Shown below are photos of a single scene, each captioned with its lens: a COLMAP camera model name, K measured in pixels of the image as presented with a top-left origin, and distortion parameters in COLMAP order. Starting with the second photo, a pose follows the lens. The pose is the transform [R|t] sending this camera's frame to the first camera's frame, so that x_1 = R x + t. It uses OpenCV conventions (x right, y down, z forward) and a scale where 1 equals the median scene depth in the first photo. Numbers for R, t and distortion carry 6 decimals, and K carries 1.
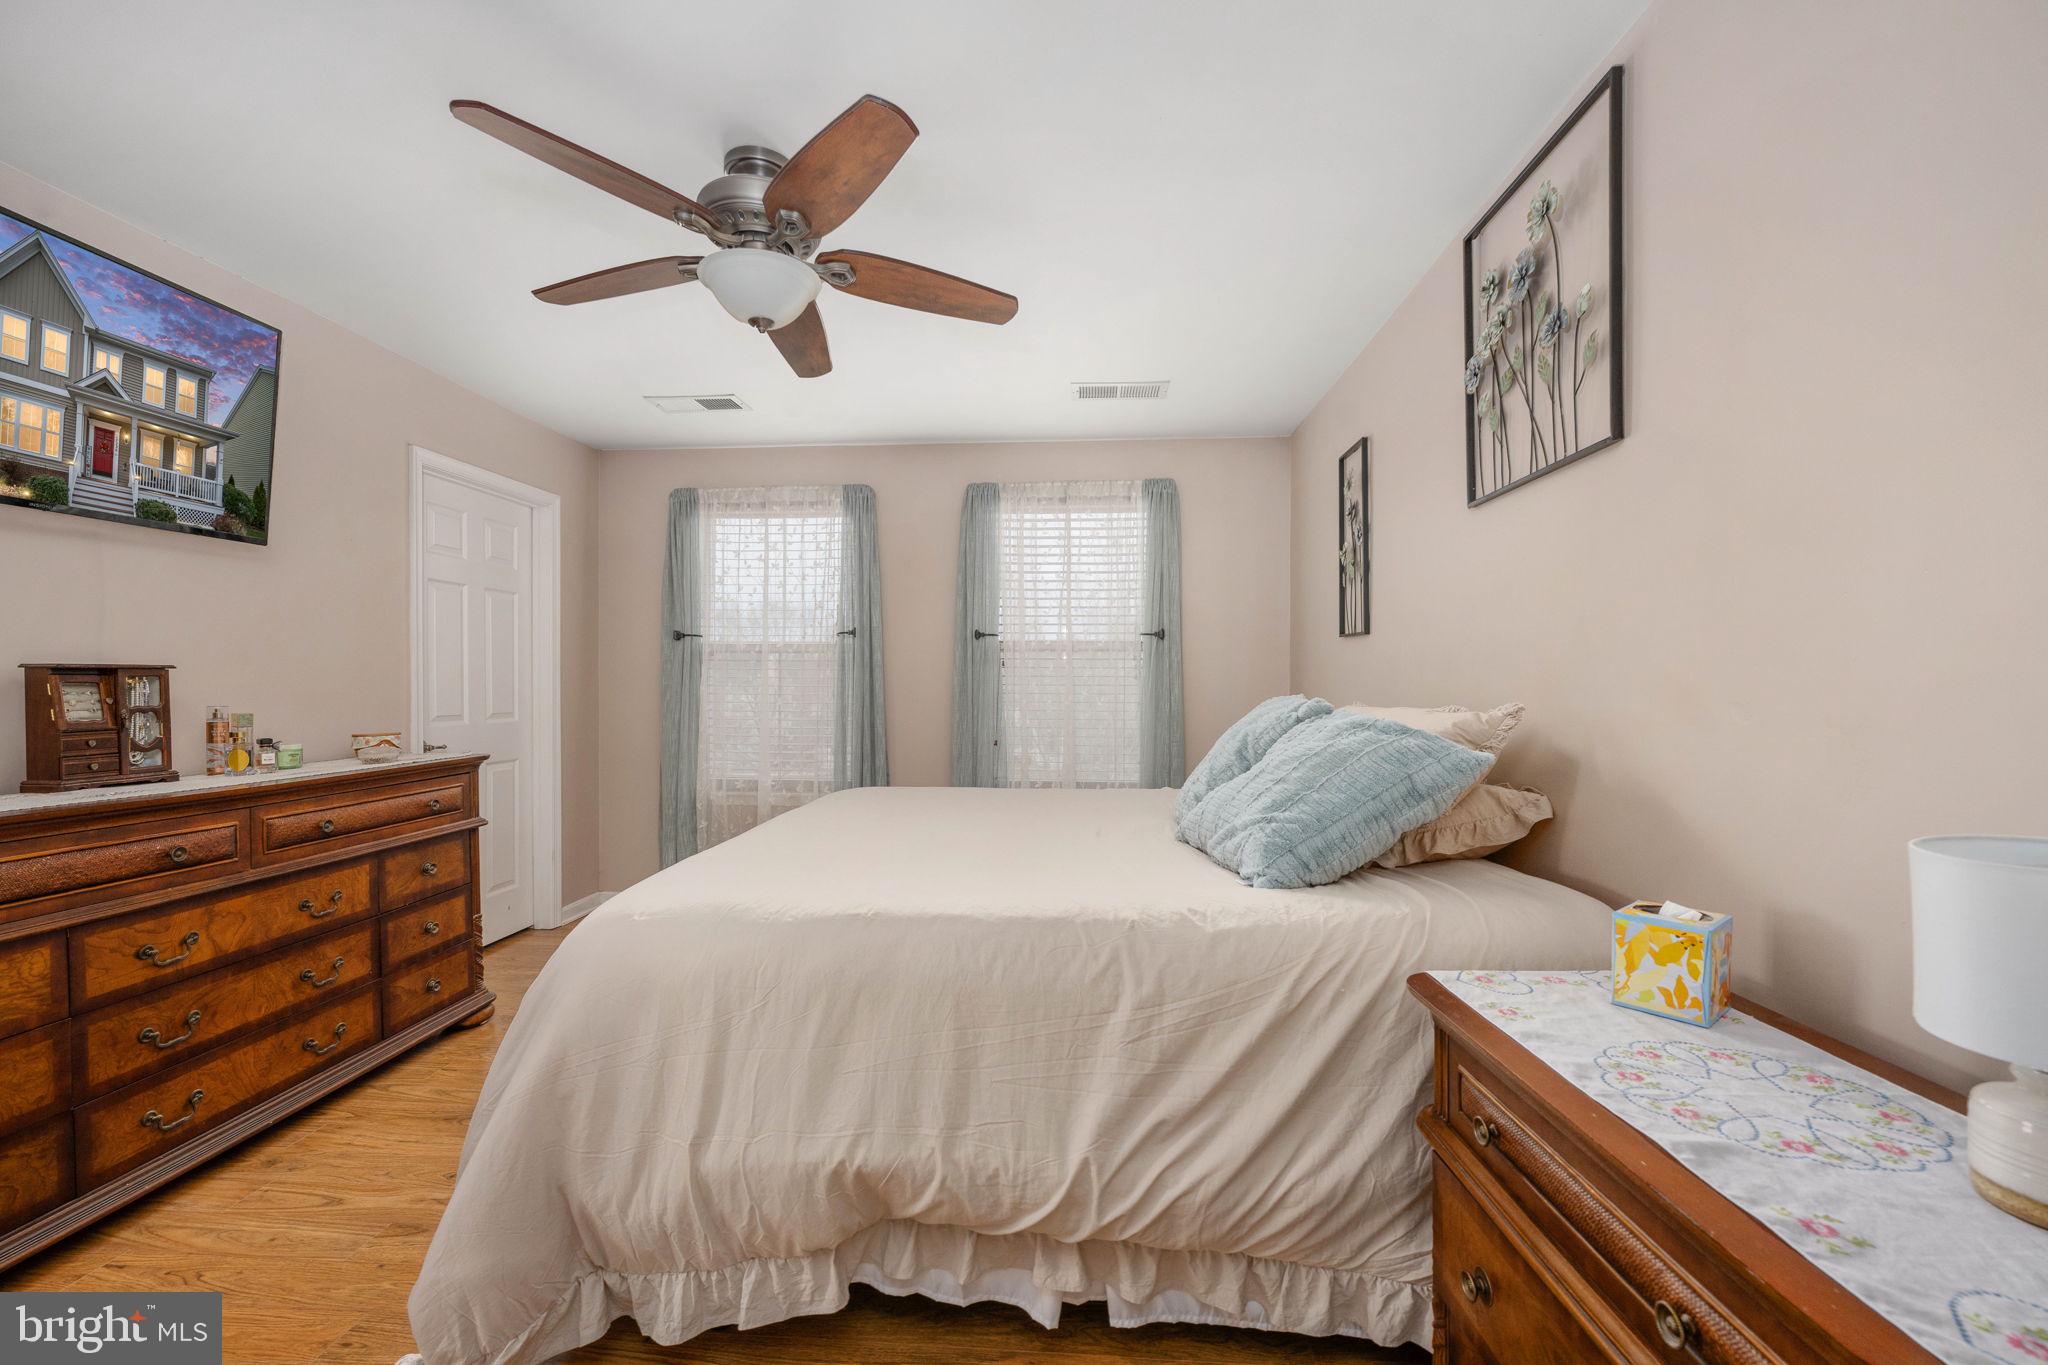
lens RADIAL K [[817.7, 0, 1024.0], [0, 817.7, 682.5], [0, 0, 1]] dist [-0.000094, 0.000082]
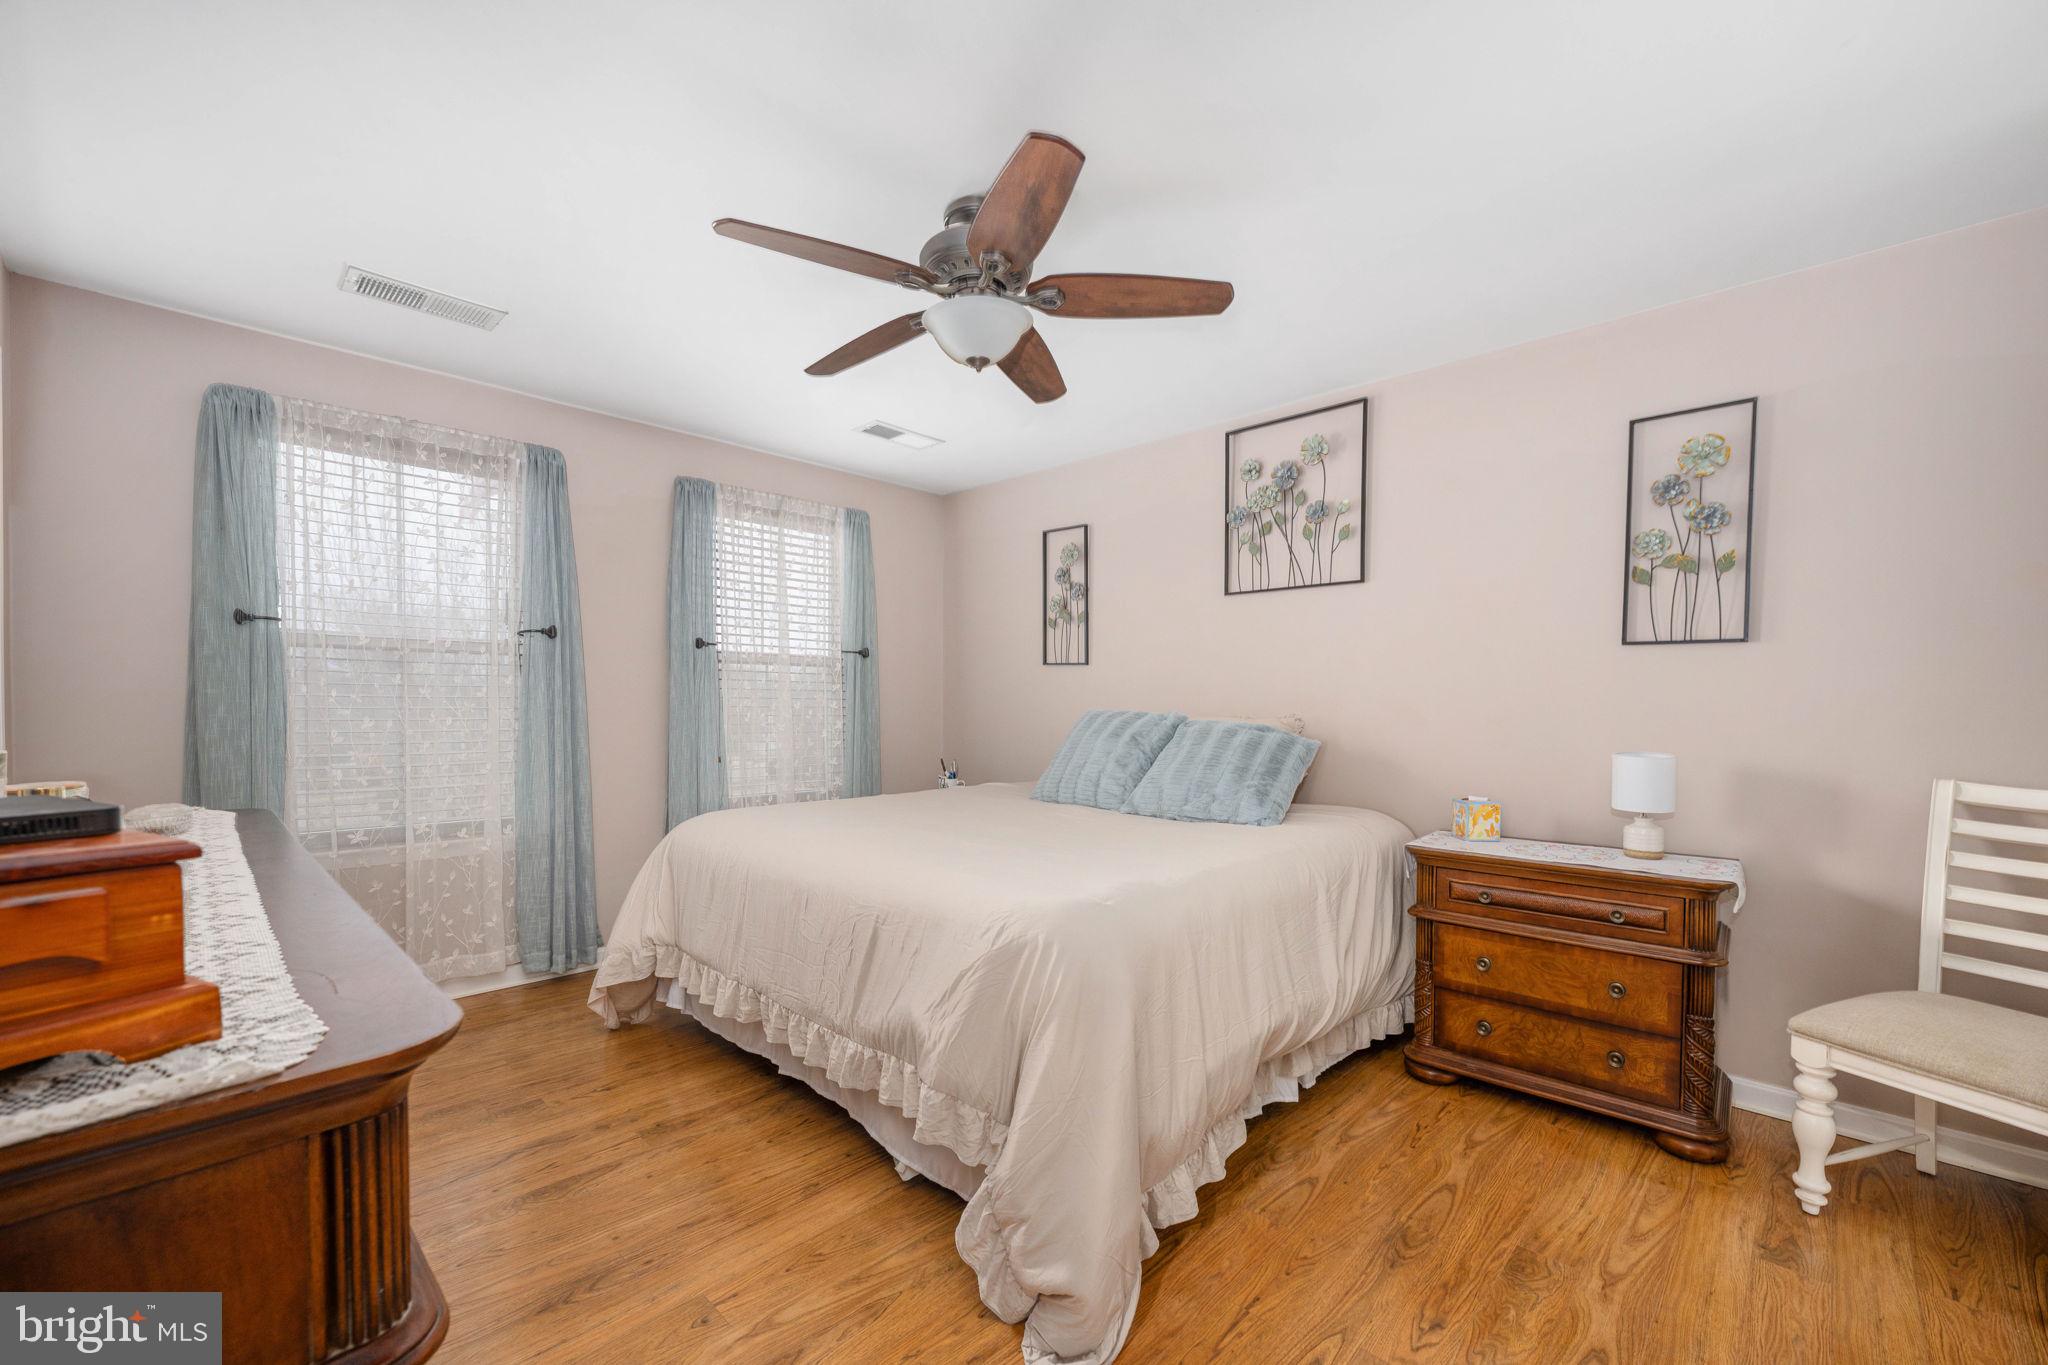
lens RADIAL K [[810.3, 0, 1025.0], [0, 810.3, 701.7], [0, 0, 1]] dist [-0.000169, 0.000016]
pose [[0.657034, 0.003673, 0.753852, -0.511123], [-0.011030, 0.999928, 0.004741, -0.001050], [-0.753780, -0.011430, 0.657027, 0.119876]]
